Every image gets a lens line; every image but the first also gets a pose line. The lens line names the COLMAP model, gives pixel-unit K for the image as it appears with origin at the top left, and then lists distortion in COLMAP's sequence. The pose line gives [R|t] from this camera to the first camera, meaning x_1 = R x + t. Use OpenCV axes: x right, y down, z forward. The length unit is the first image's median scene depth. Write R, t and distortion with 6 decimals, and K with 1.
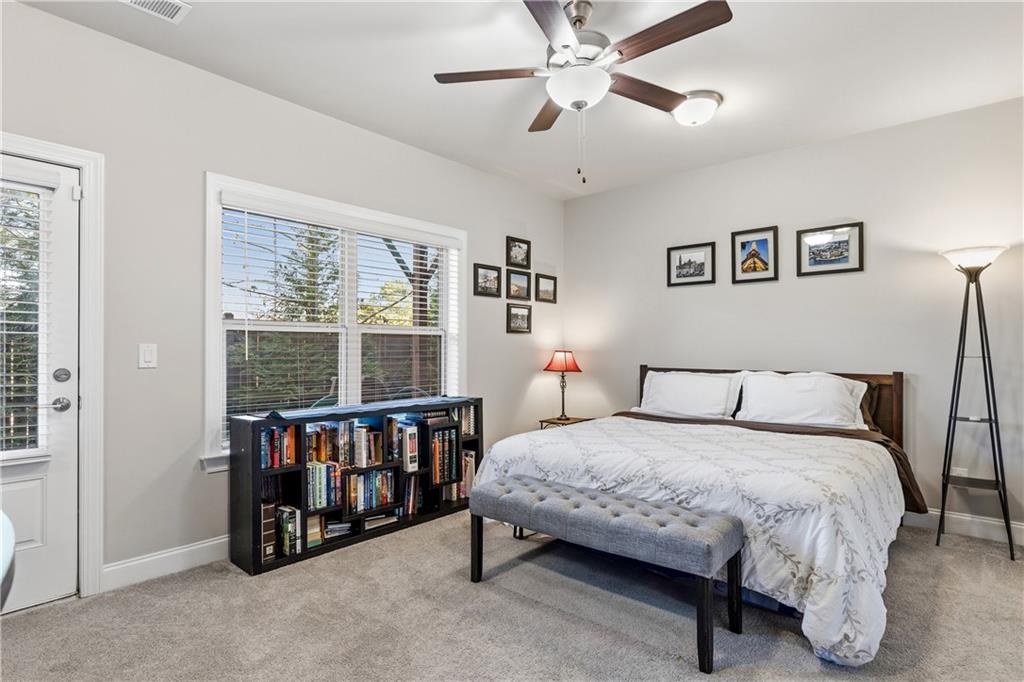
lens RADIAL K [[525.2, 0, 512.0], [0, 525.2, 341.0], [0, 0, 1]] dist [-0.000709, -0.000598]
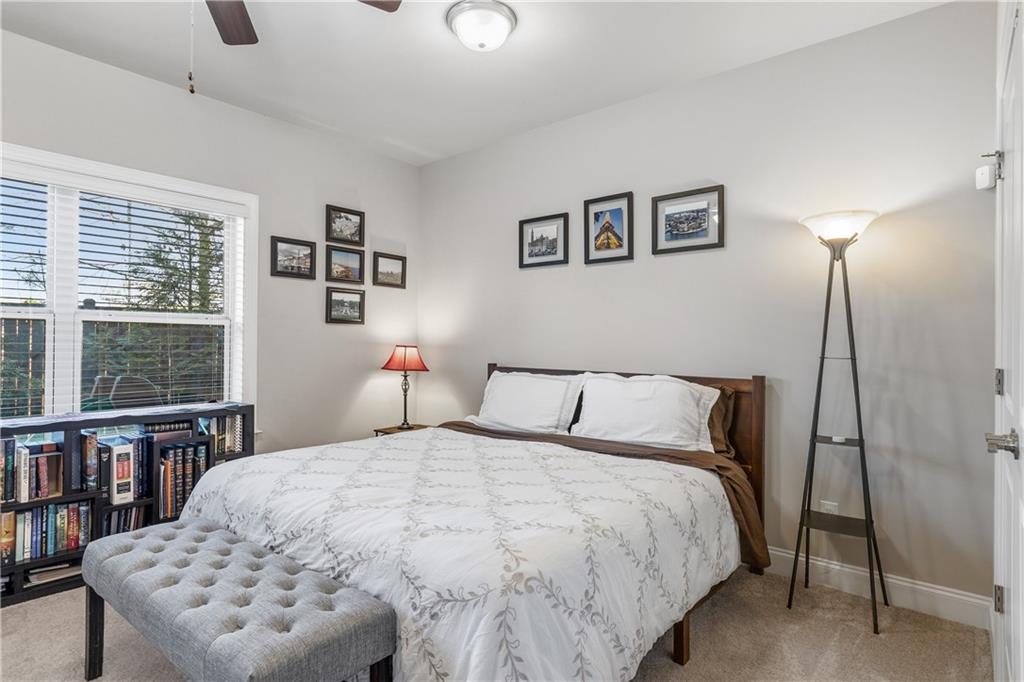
lens RADIAL K [[542.7, 0, 508.7], [0, 542.7, 331.1], [0, 0, 1]] dist [-0.000920, 0.000298]
pose [[0.999779, 0.006993, 0.019829, 0.304385], [-0.006888, 0.999962, -0.005338, -0.000445], [-0.019866, 0.005200, 0.999789, 0.176730]]
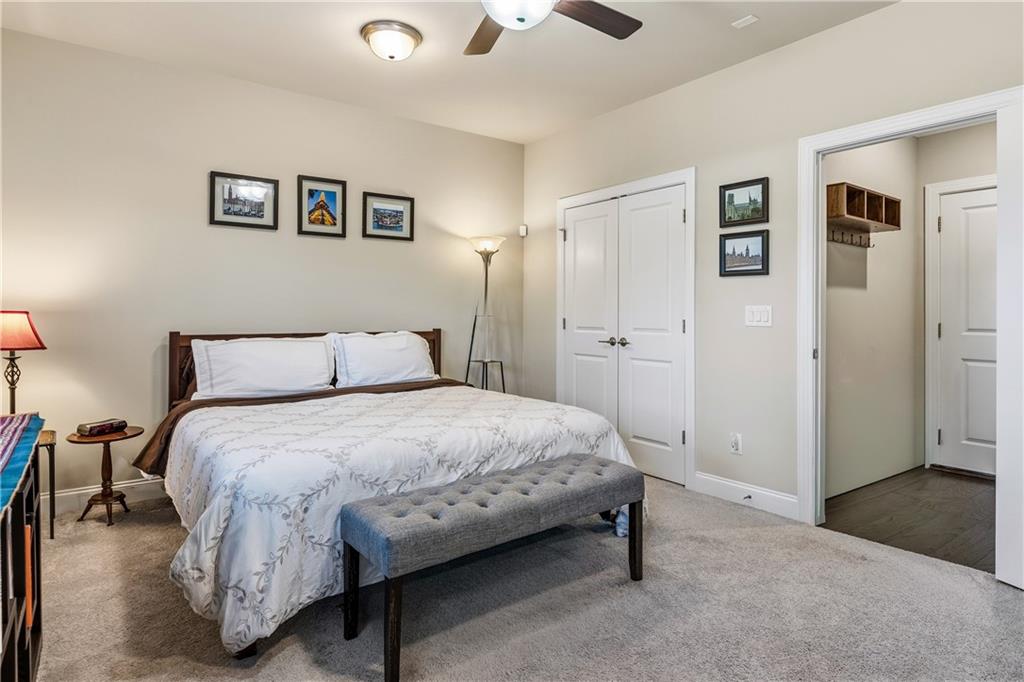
lens RADIAL K [[575.6, 0, 514.6], [0, 575.6, 305.0], [0, 0, 1]] dist [0.000597, 0.000194]
pose [[0.212054, 0.009869, 0.977208, -0.461922], [-0.018549, 0.999810, -0.006072, 0.008084], [-0.977082, -0.016839, 0.212197, 0.474420]]
